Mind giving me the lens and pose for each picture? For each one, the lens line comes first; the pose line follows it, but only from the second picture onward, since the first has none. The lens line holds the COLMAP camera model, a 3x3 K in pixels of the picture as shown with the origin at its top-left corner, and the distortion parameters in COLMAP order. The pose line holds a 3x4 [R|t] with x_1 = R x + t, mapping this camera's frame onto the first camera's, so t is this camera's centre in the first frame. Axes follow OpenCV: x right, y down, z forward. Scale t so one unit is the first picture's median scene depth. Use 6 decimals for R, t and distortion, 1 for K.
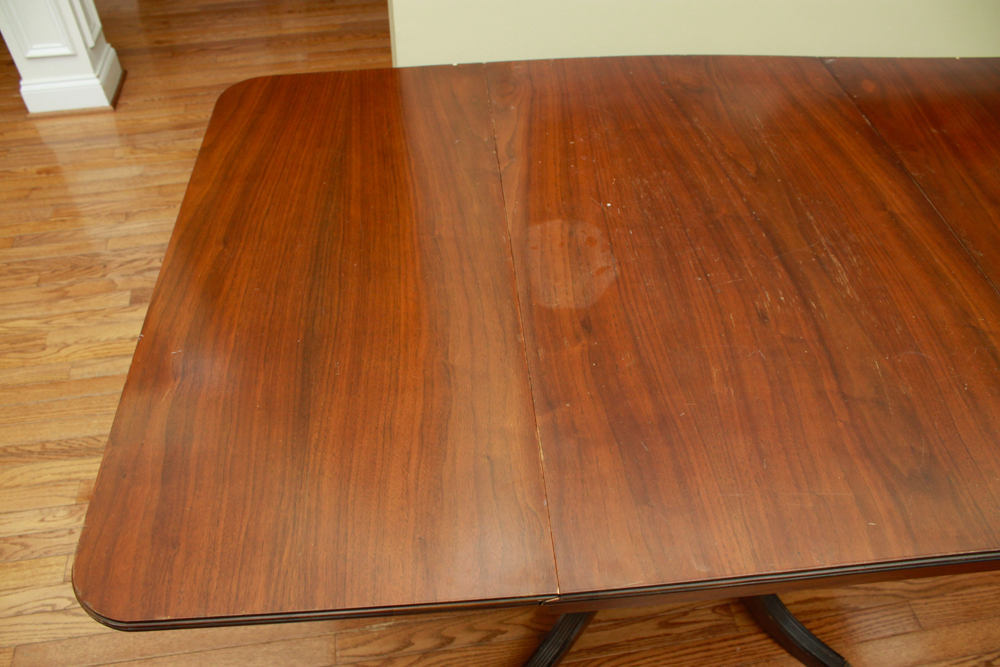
lens RADIAL K [[831.4, 0, 503.9], [0, 831.4, 351.3], [0, 0, 1]] dist [-0.169444, 0.129388]
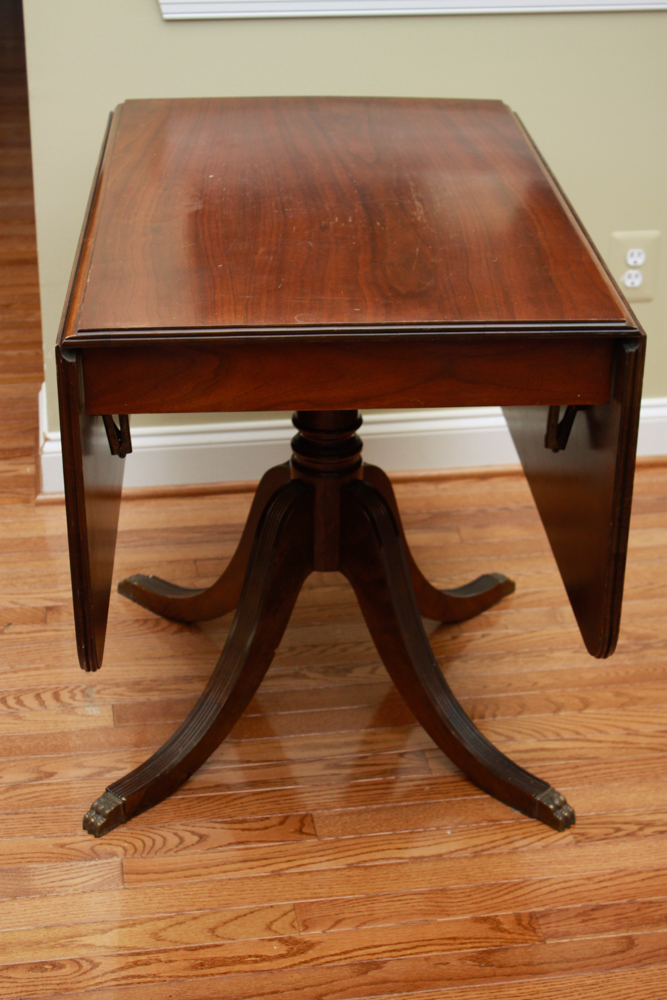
lens RADIAL K [[1768.7, 0, 357.8], [0, 1768.7, 420.6], [0, 0, 1]] dist [0.002285, 0.000000]
pose [[0.999869, 0.008171, 0.013956, 0.195656], [-0.002525, 0.931255, -0.364360, 0.642972], [-0.015974, 0.364277, 0.931154, -0.669475]]
